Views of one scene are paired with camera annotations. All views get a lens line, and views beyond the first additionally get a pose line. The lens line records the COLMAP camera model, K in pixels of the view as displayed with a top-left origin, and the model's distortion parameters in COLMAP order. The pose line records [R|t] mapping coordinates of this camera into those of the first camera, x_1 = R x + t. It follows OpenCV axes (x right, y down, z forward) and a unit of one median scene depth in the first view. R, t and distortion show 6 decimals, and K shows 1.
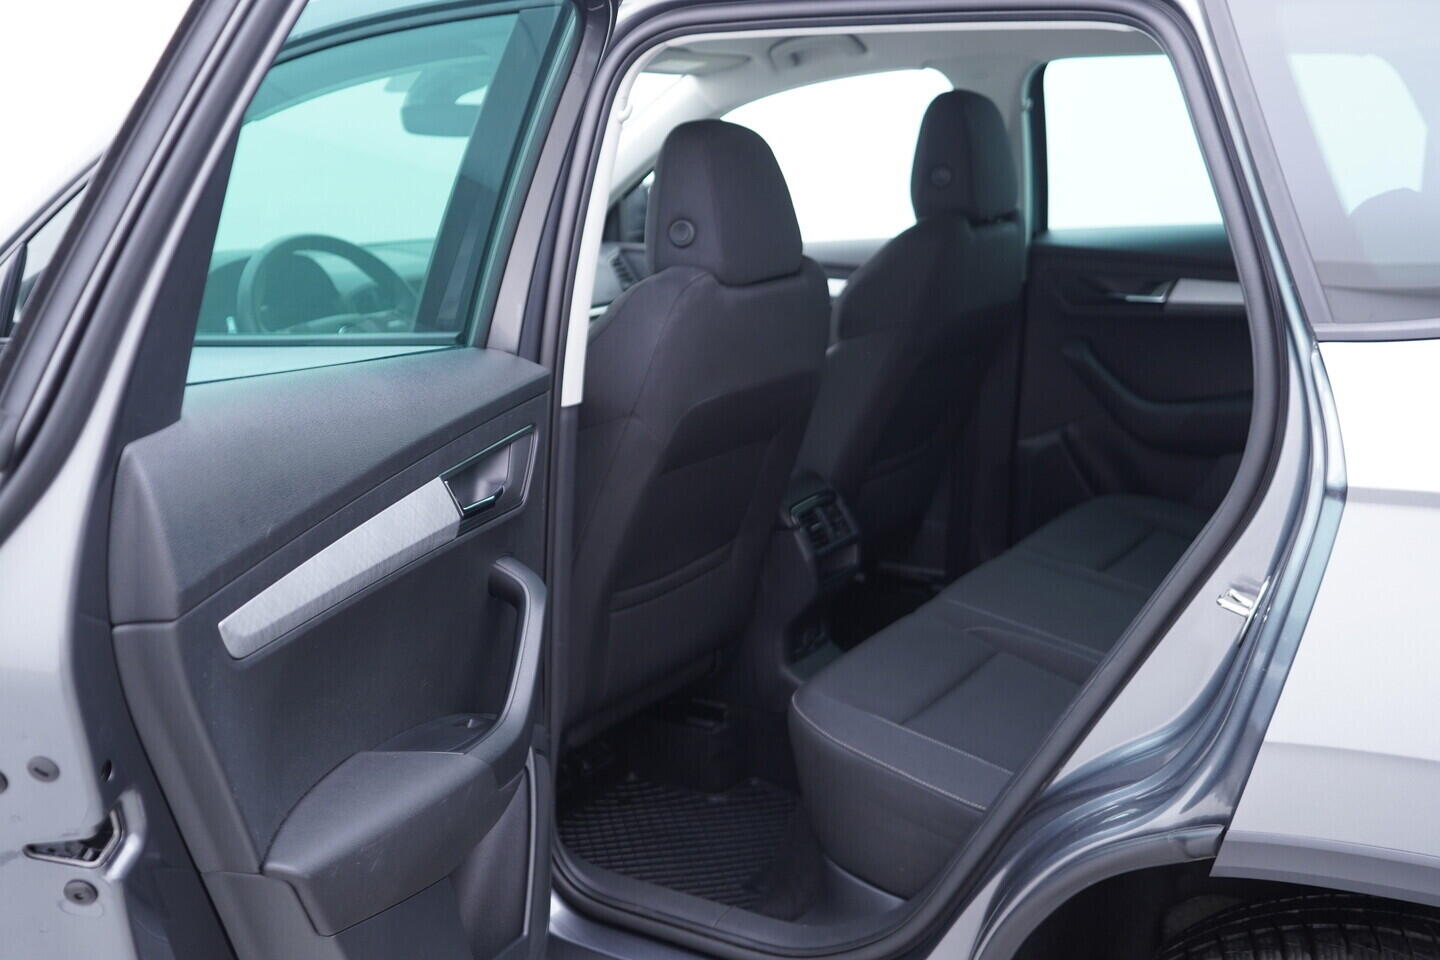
lens RADIAL K [[1495.1, 0, 720.0], [0, 1495.1, 480.0], [0, 0, 1]] dist [-0.009125, -0.012163]
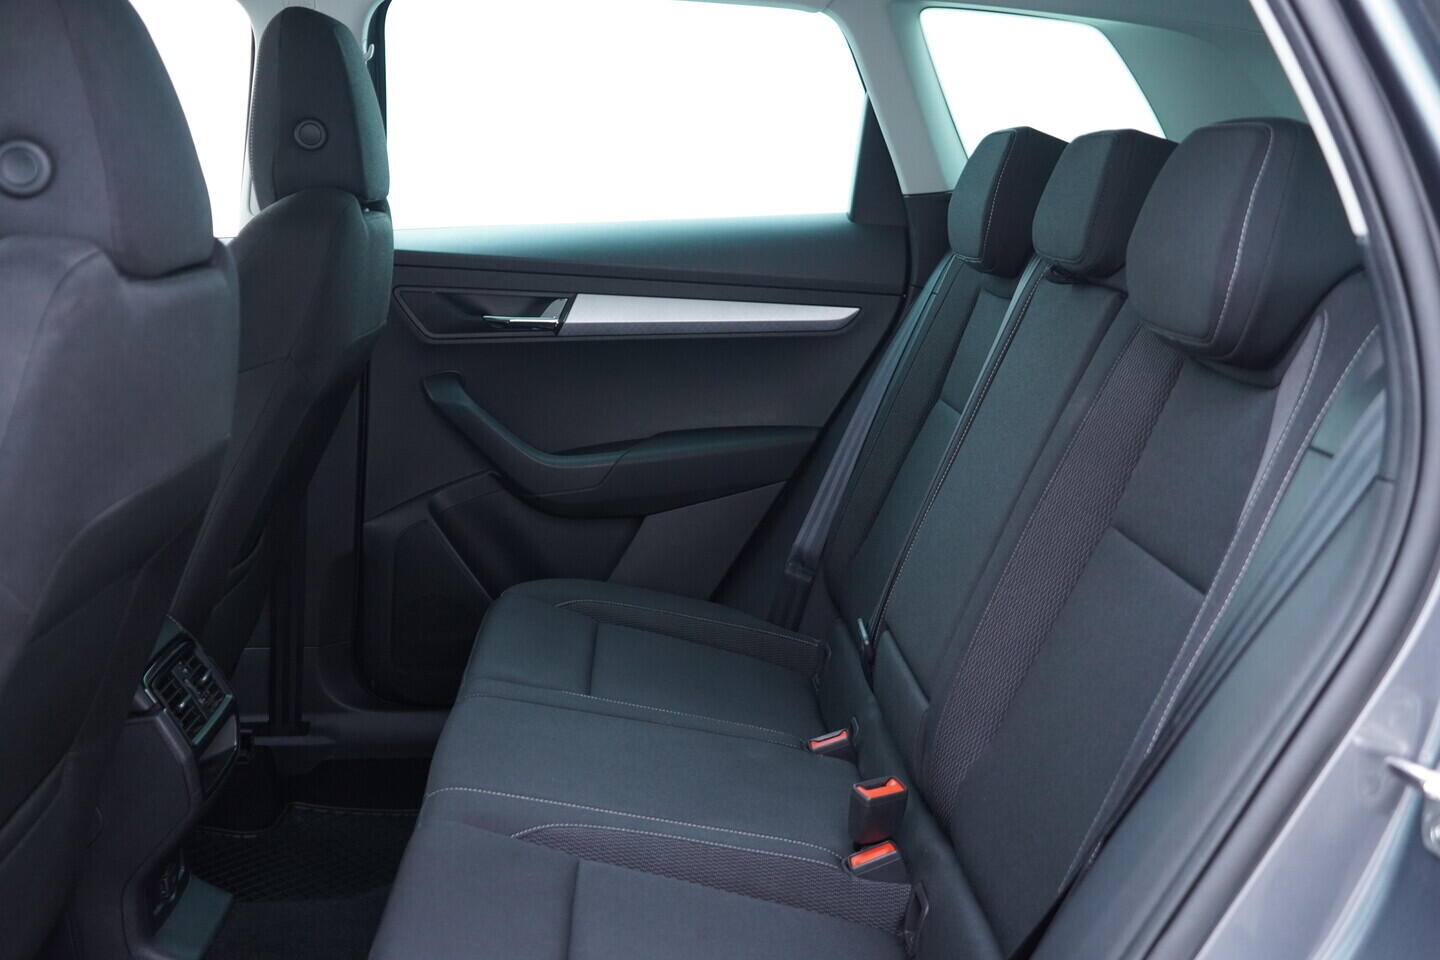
lens RADIAL K [[1495.1, 0, 720.0], [0, 1495.1, 480.0], [0, 0, 1]] dist [-0.009125, -0.012163]
pose [[0.800509, -0.082134, 0.593666, -0.107731], [0.105022, 0.994462, -0.004029, -0.030700], [-0.590047, 0.065573, 0.804702, 0.373699]]
